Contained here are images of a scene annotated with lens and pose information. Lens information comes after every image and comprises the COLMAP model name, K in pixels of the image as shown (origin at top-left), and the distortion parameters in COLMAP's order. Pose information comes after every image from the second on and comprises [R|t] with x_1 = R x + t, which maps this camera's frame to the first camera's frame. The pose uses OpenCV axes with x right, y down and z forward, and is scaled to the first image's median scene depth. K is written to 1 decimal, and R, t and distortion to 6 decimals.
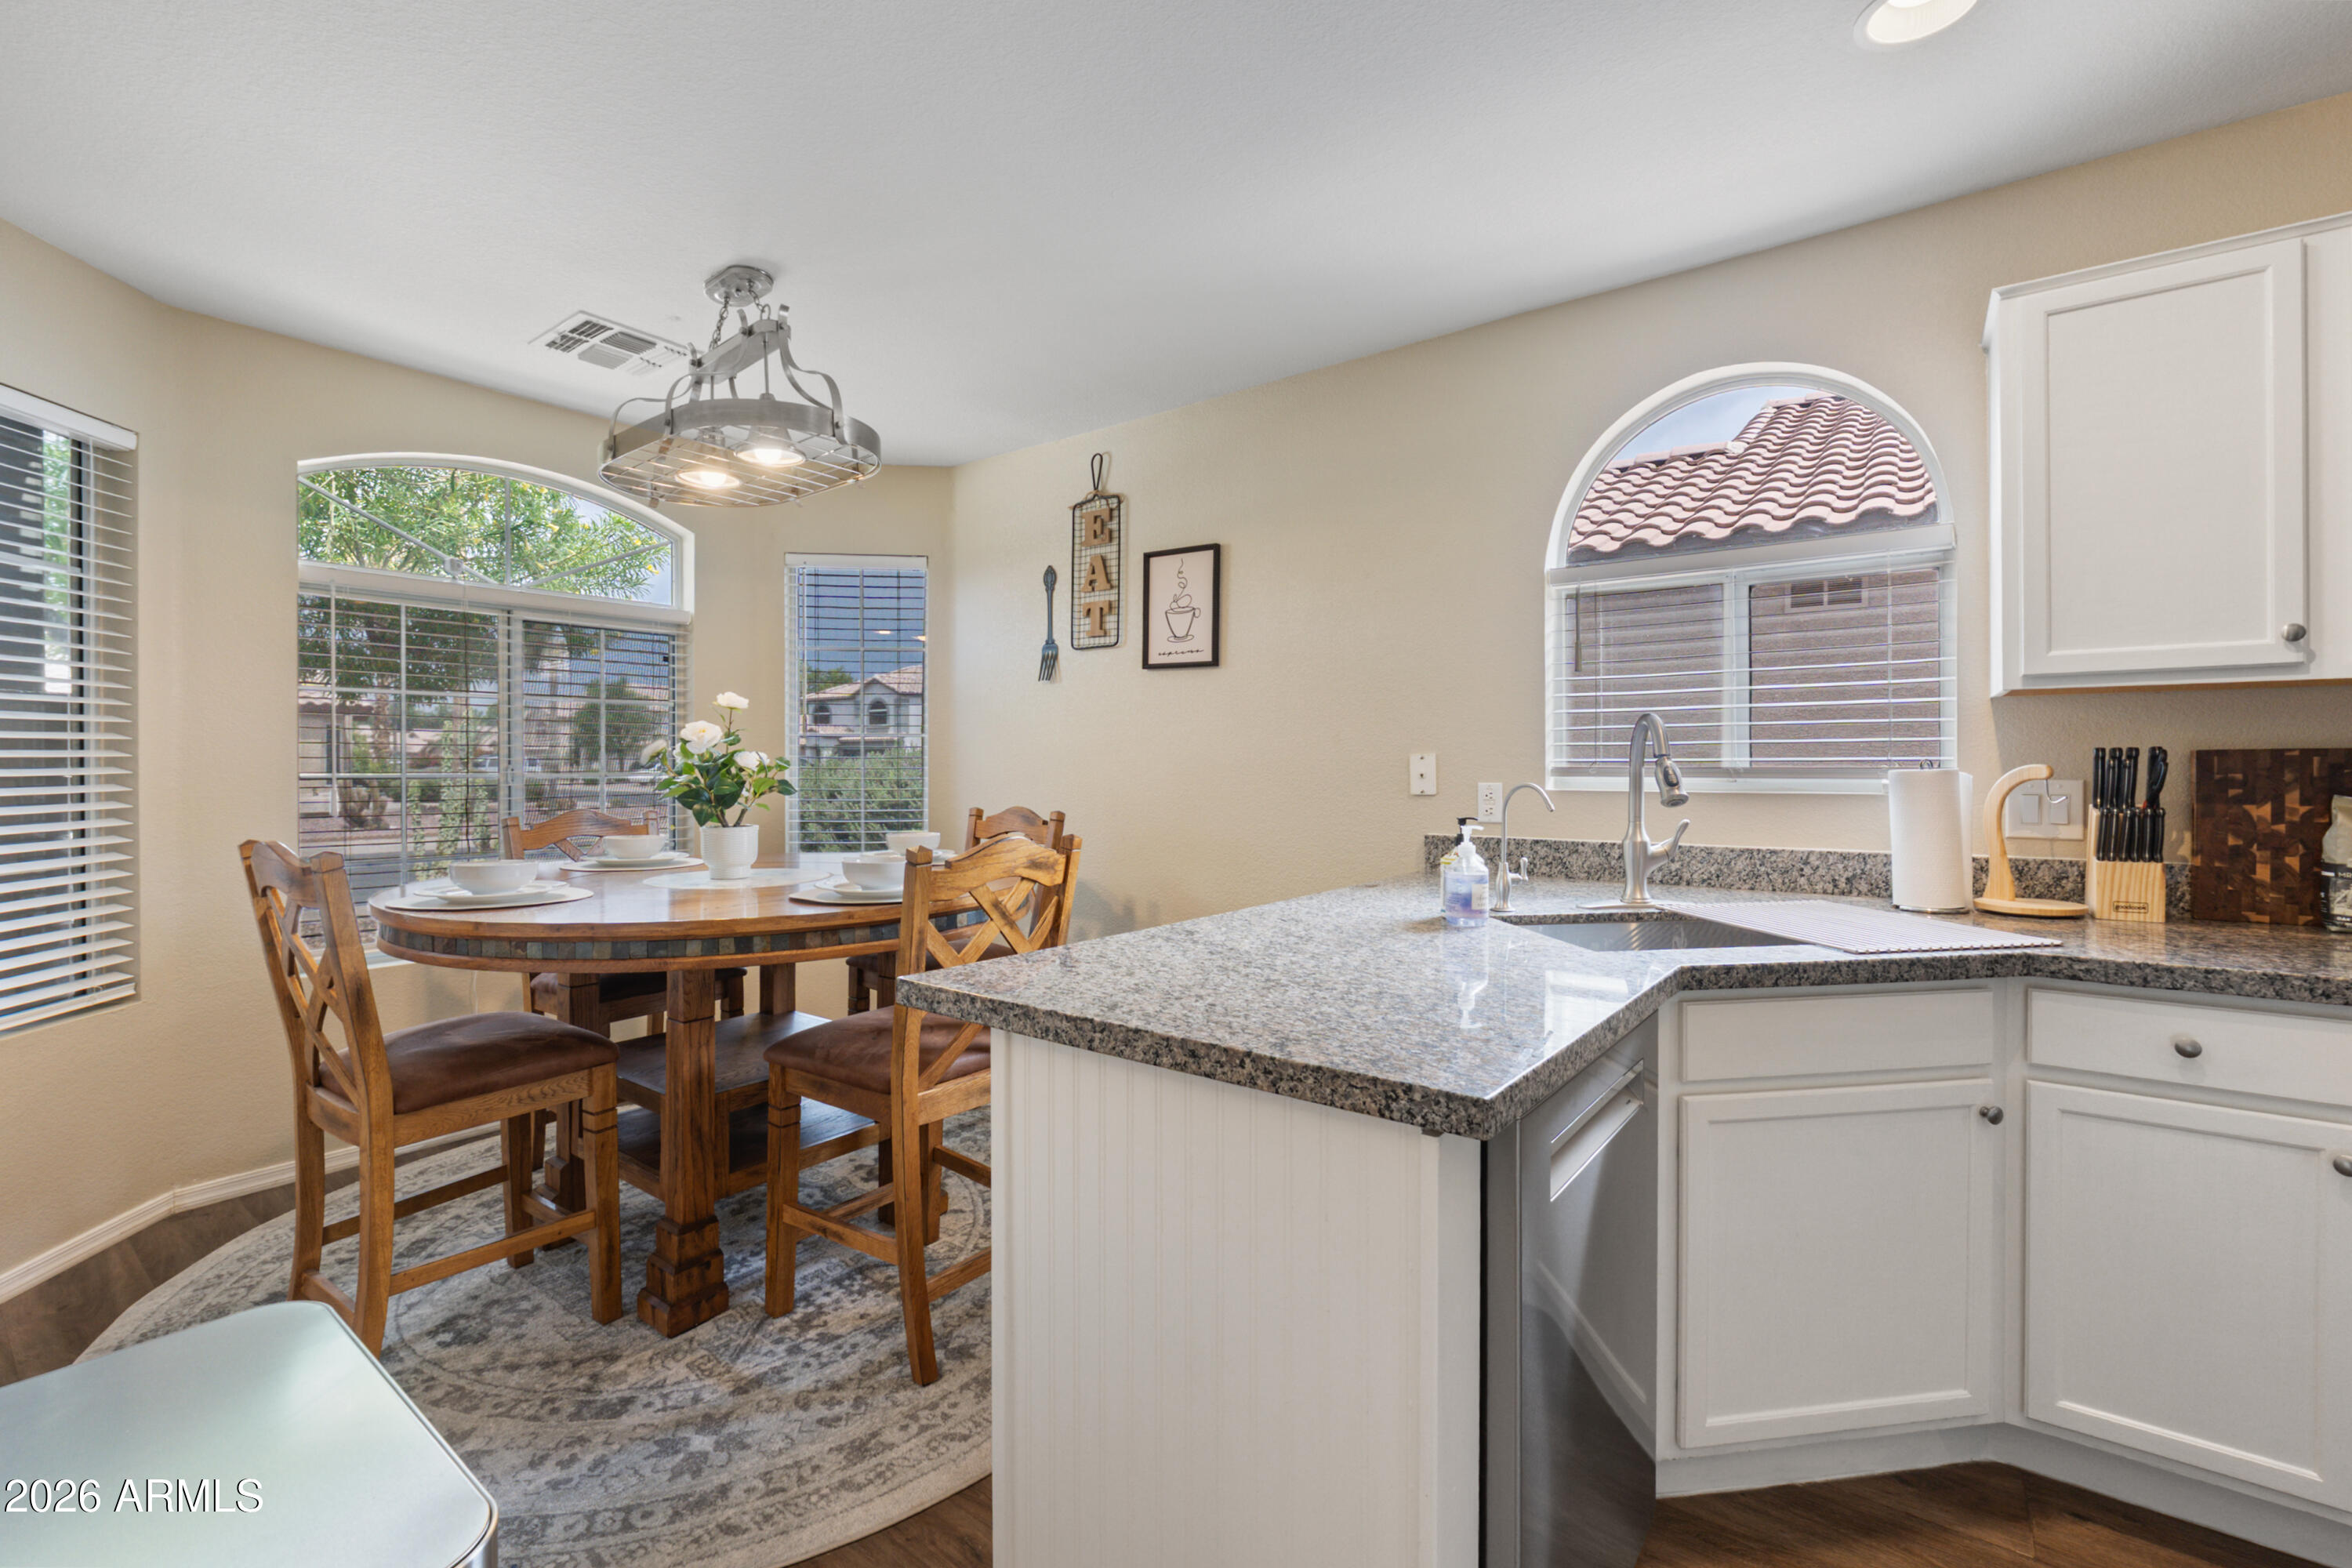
lens RADIAL K [[1003.4, 0, 1155.6], [0, 1003.4, 767.7], [0, 0, 1]] dist [-0.007229, -0.000416]
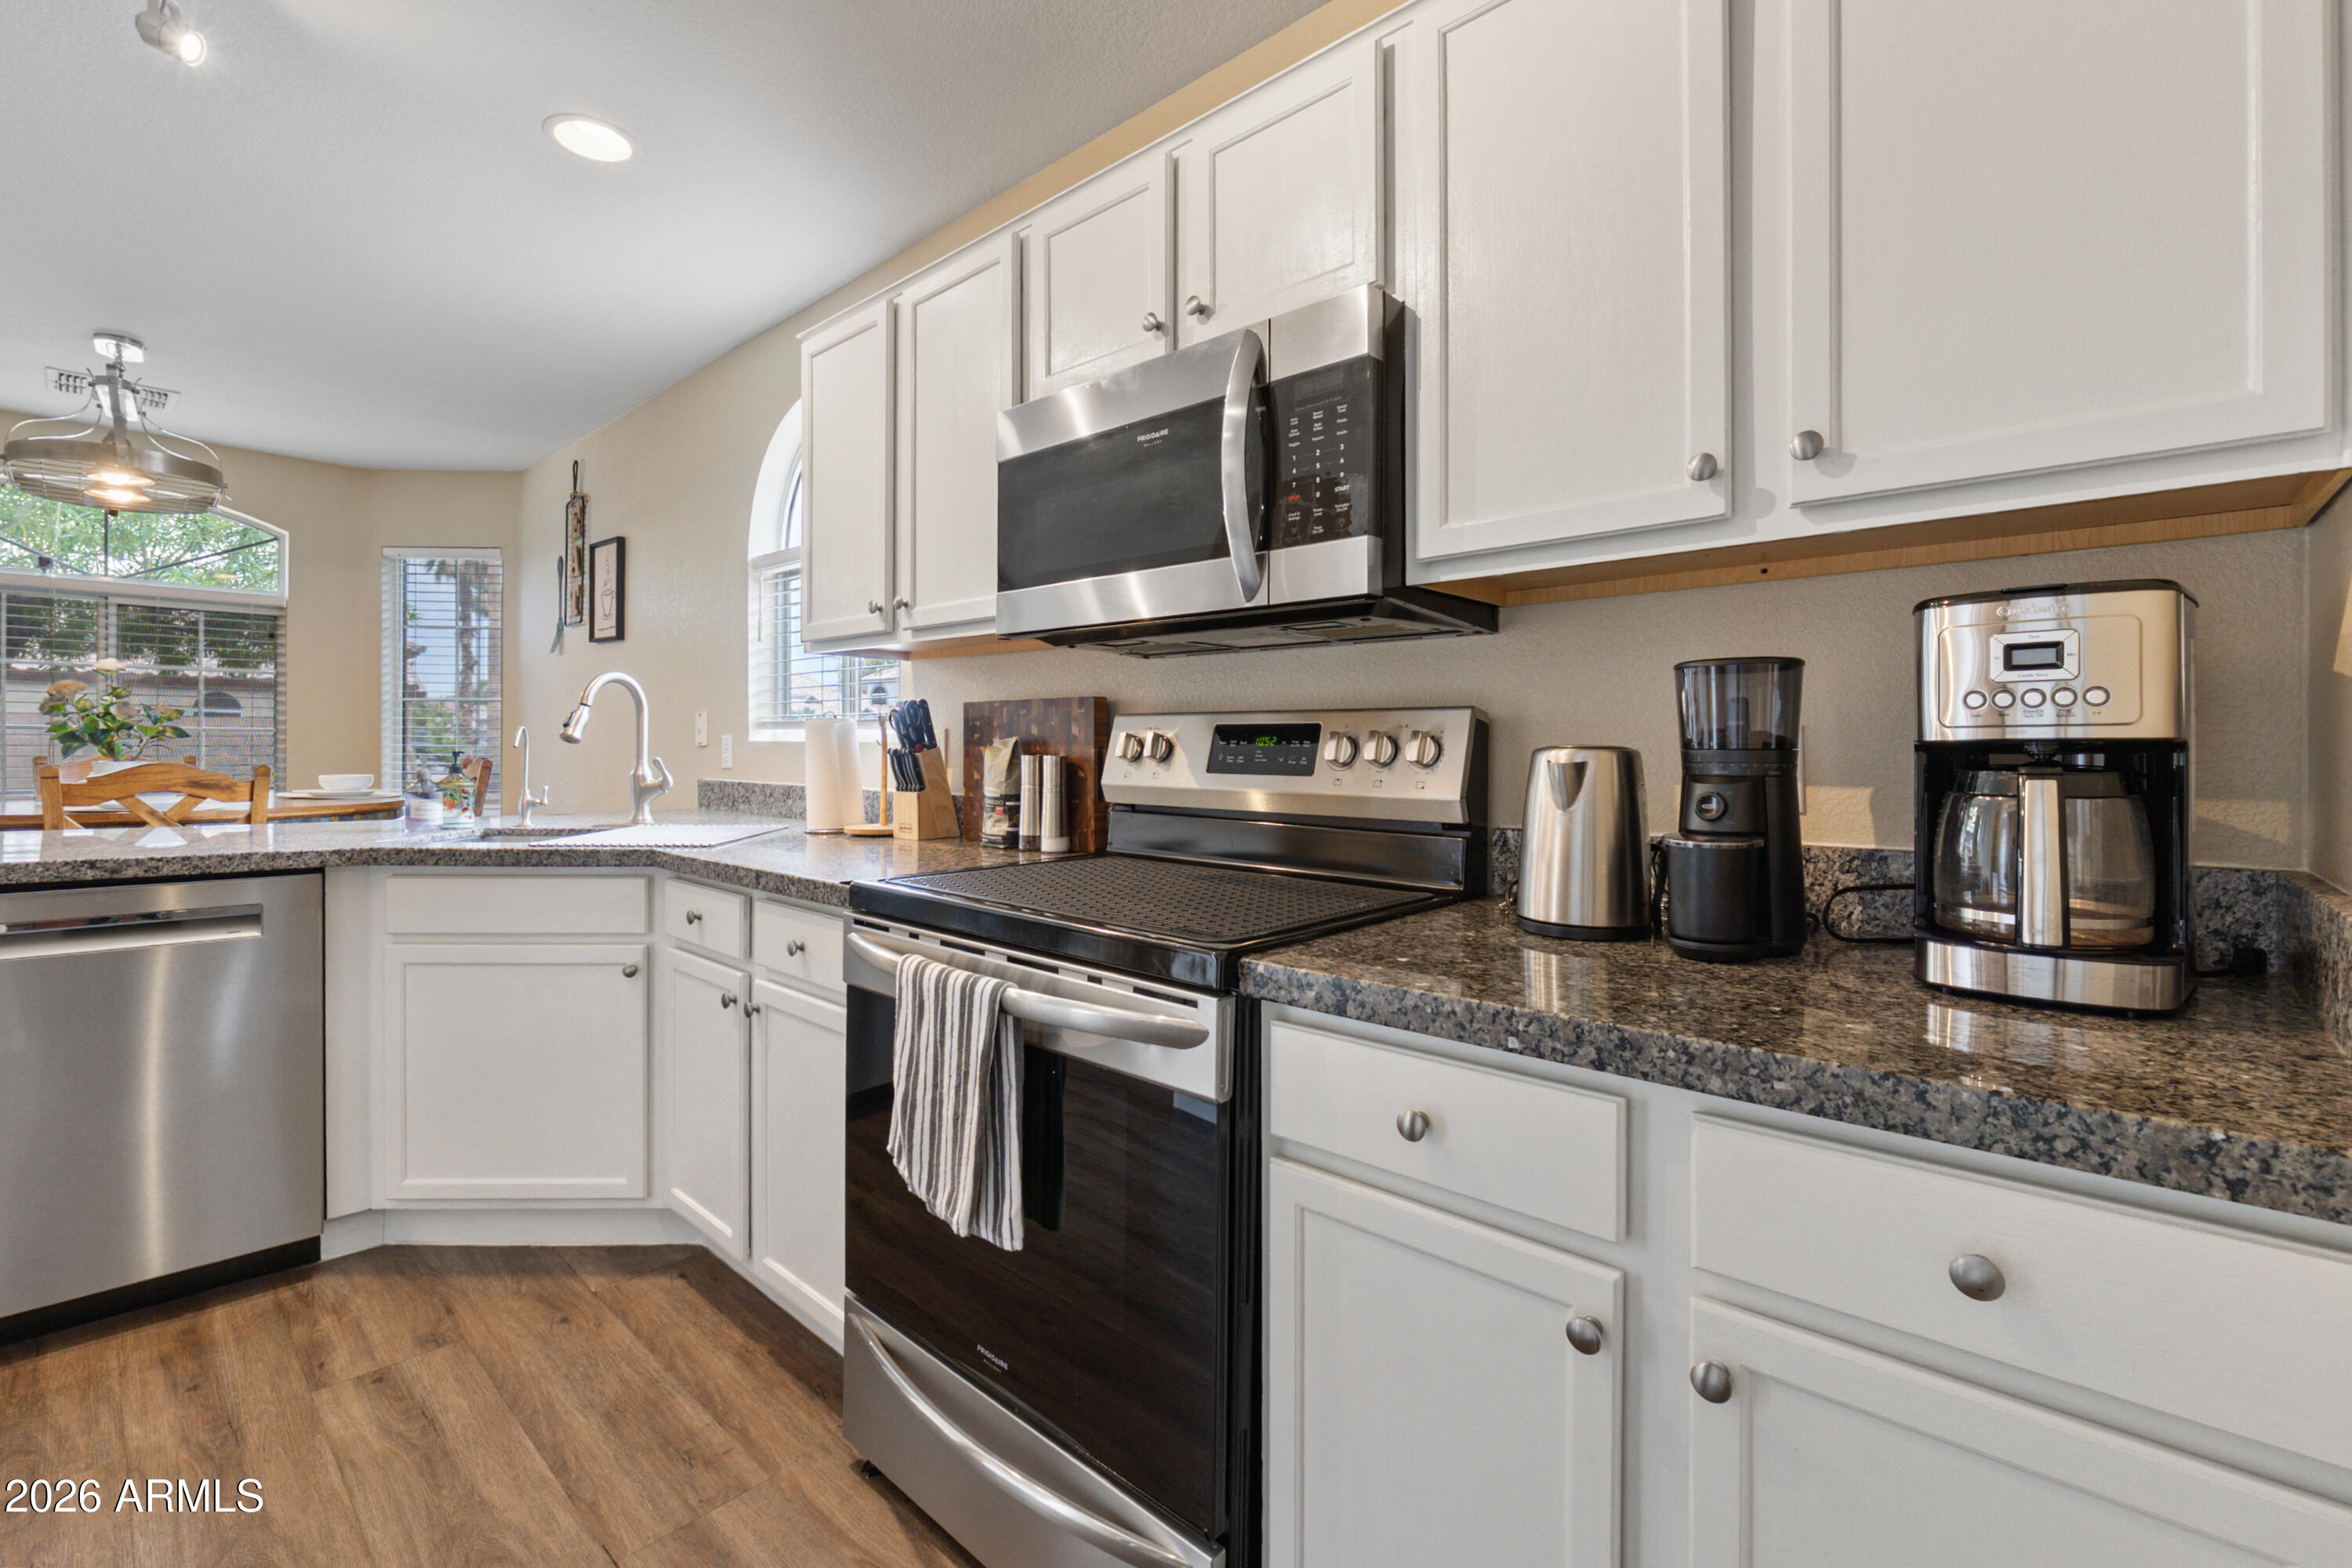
lens RADIAL K [[1003.4, 0, 1167.8], [0, 1003.4, 754.8], [0, 0, 1]] dist [-0.007229, -0.000416]
pose [[0.995493, 0.010701, -0.094233, 1.418246], [-0.010008, 0.999919, 0.007824, 0.033680], [0.094309, -0.006846, 0.995519, -0.227613]]
